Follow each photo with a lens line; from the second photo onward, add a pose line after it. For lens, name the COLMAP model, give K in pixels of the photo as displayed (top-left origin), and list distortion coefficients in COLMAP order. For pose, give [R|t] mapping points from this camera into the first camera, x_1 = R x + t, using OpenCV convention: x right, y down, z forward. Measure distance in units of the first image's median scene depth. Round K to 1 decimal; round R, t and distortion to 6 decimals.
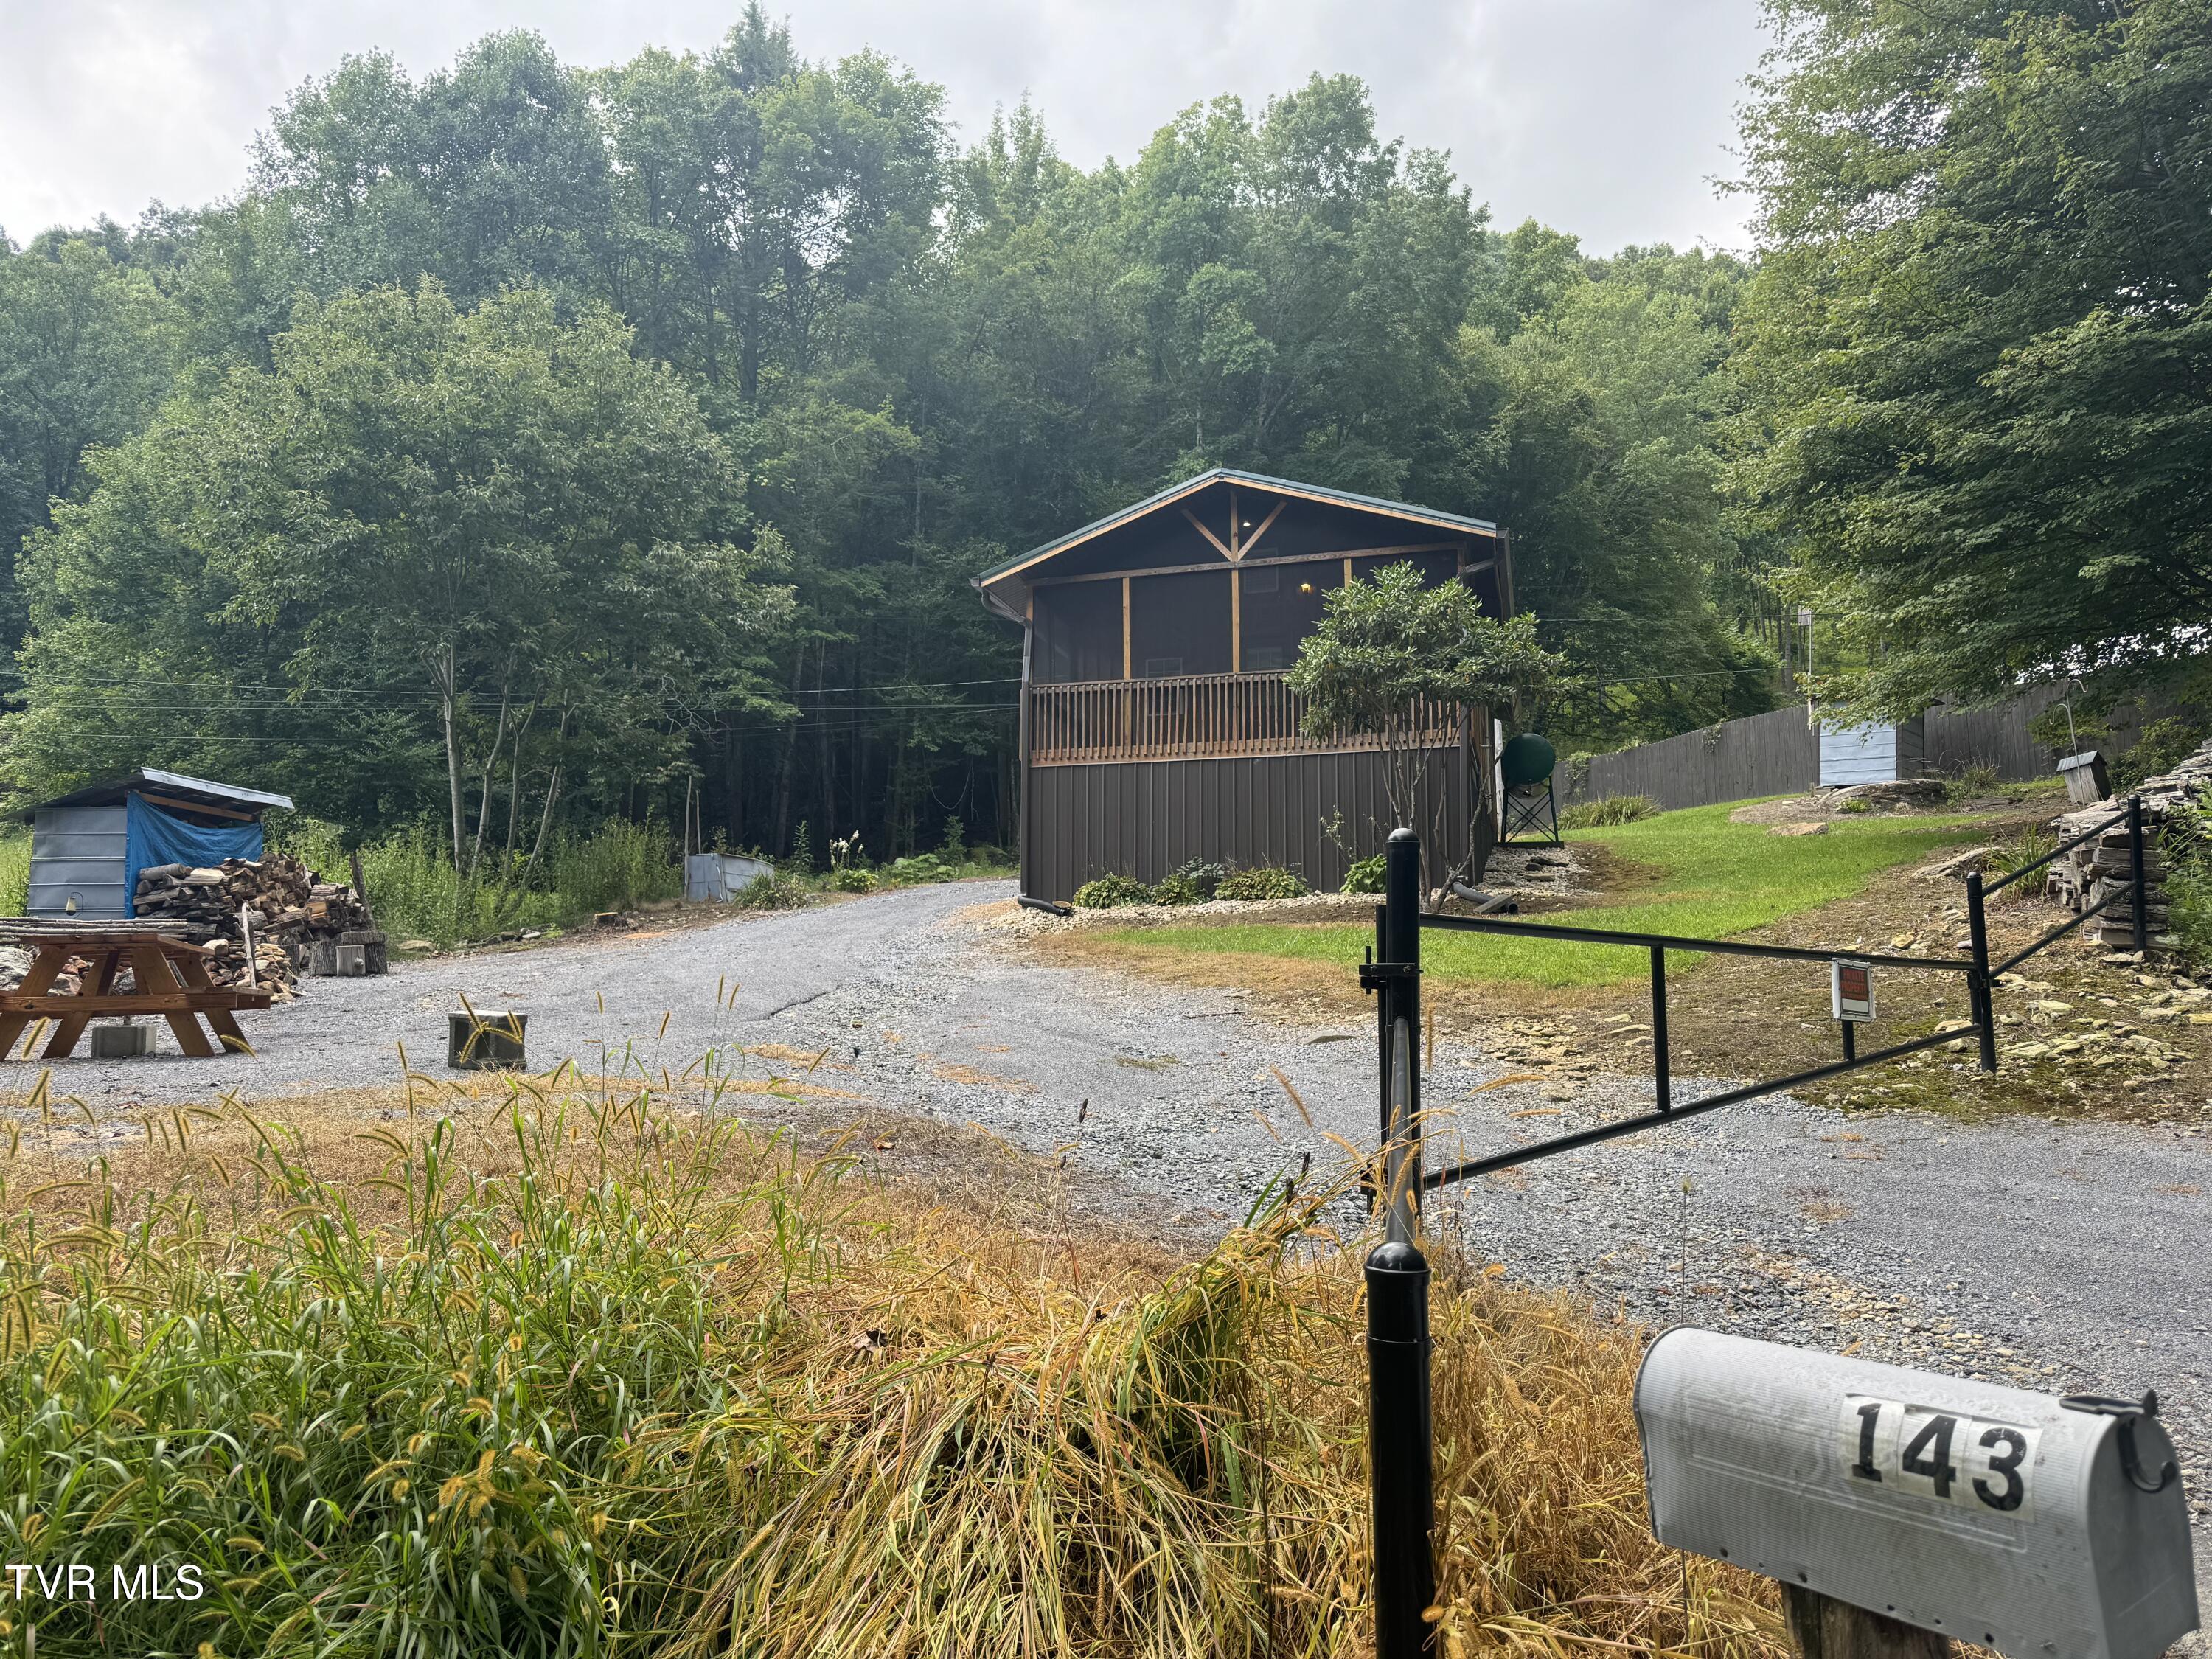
lens RADIAL K [[1582.4, 0, 1107.0], [0, 1582.4, 829.8], [0, 0, 1]] dist [0.081488, -0.113429]
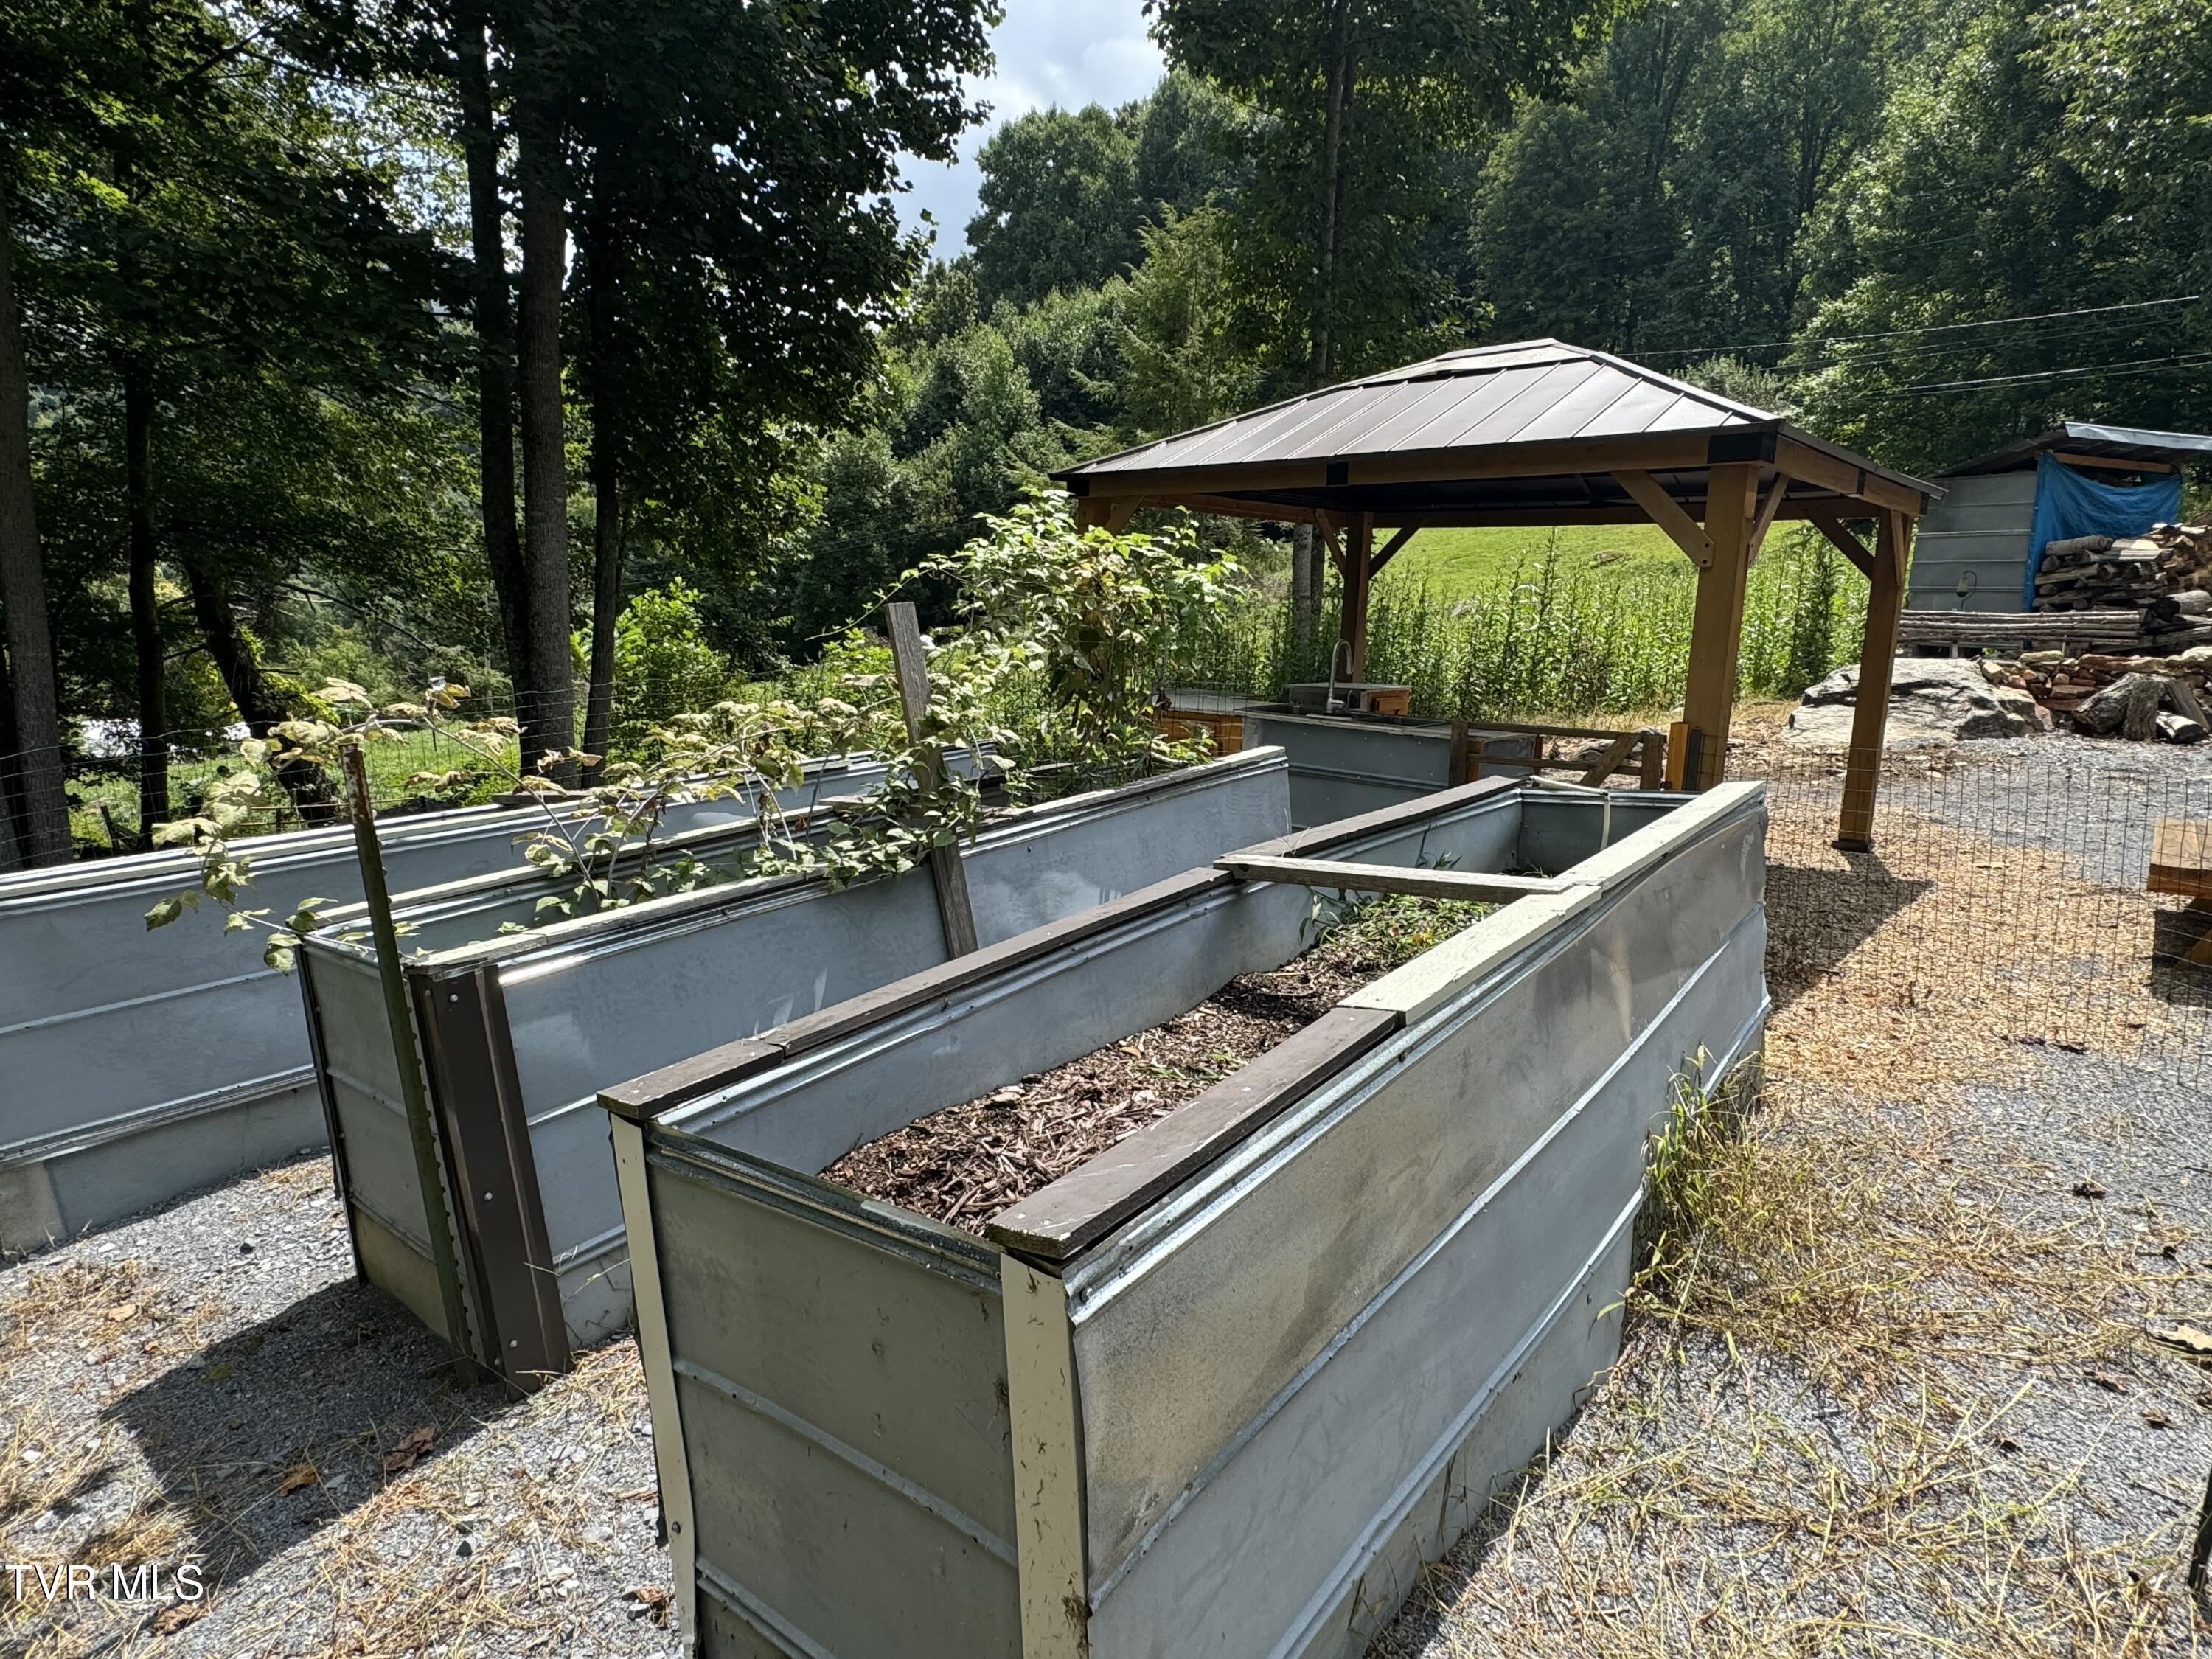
lens RADIAL K [[1149.1, 0, 1108.5], [0, 1149.1, 832.7], [0, 0, 1]] dist [-0.013529, -0.002737]
pose [[0.468690, 0.188392, -0.863040, -0.274763], [0.096168, 0.960305, 0.261850, -0.035645], [0.878112, -0.205723, 0.431969, 0.244999]]
